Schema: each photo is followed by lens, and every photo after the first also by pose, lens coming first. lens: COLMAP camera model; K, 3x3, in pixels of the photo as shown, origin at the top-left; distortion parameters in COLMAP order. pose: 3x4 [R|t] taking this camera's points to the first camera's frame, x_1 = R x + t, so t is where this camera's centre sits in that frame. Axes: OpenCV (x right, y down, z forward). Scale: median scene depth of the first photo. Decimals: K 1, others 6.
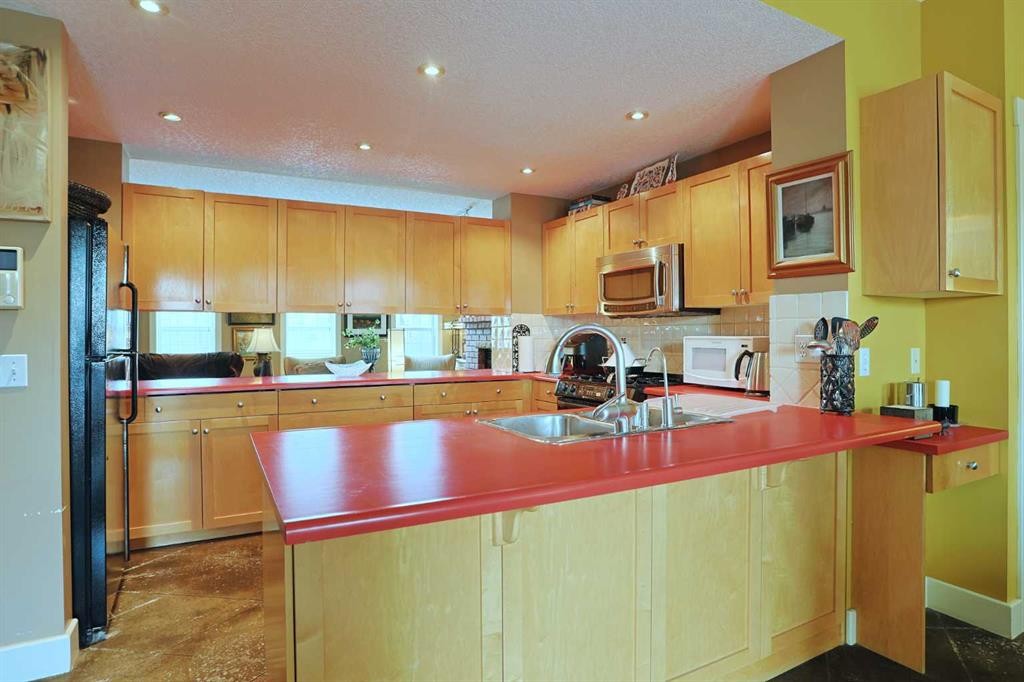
lens RADIAL K [[558.2, 0, 512.9], [0, 558.2, 334.7], [0, 0, 1]] dist [-0.079799, 0.038186]
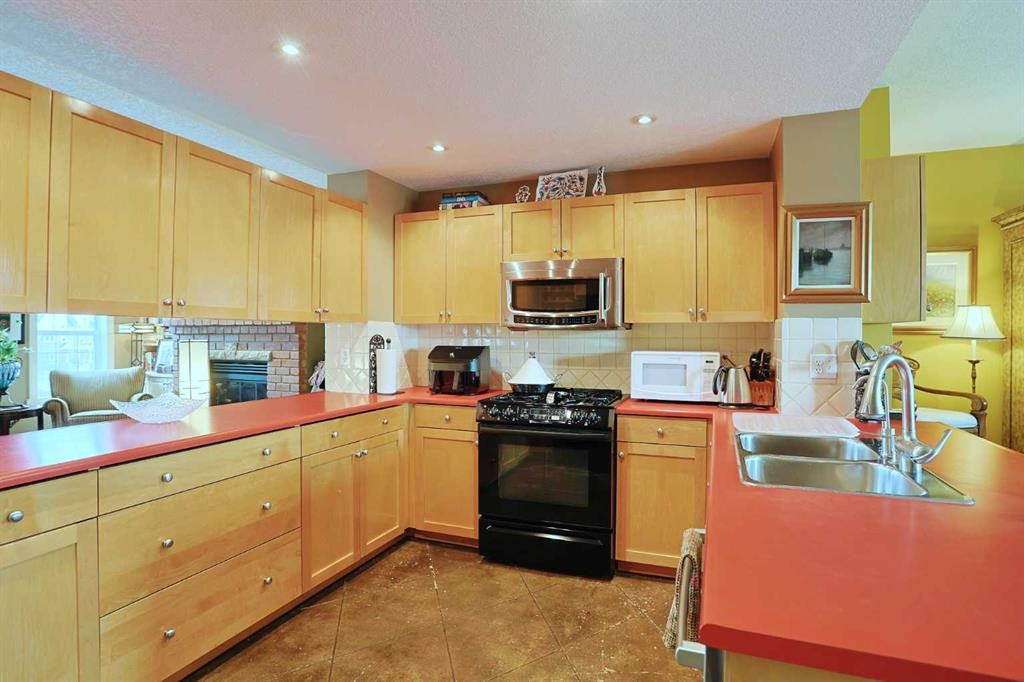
lens RADIAL K [[521.1, 0, 512.0], [0, 521.1, 341.0], [0, 0, 1]] dist [-0.078078, 0.028223]
pose [[0.764870, -0.000756, 0.644184, -0.374494], [-0.005226, 0.999959, 0.007379, -0.018514], [-0.644163, -0.009010, 0.764835, 0.348688]]
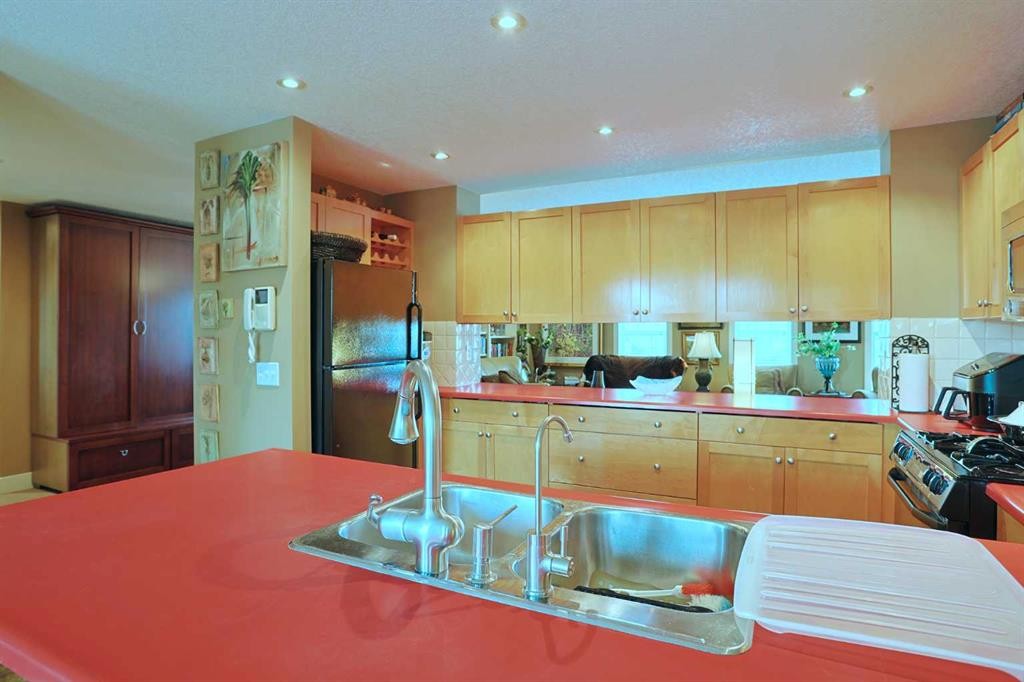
lens RADIAL K [[558.2, 0, 512.9], [0, 558.2, 334.7], [0, 0, 1]] dist [-0.079799, 0.038186]
pose [[0.578000, 0.006795, -0.816008, 0.297912], [-0.005137, 0.999976, 0.004688, -0.022571], [0.816021, 0.001483, 0.578021, 0.326883]]
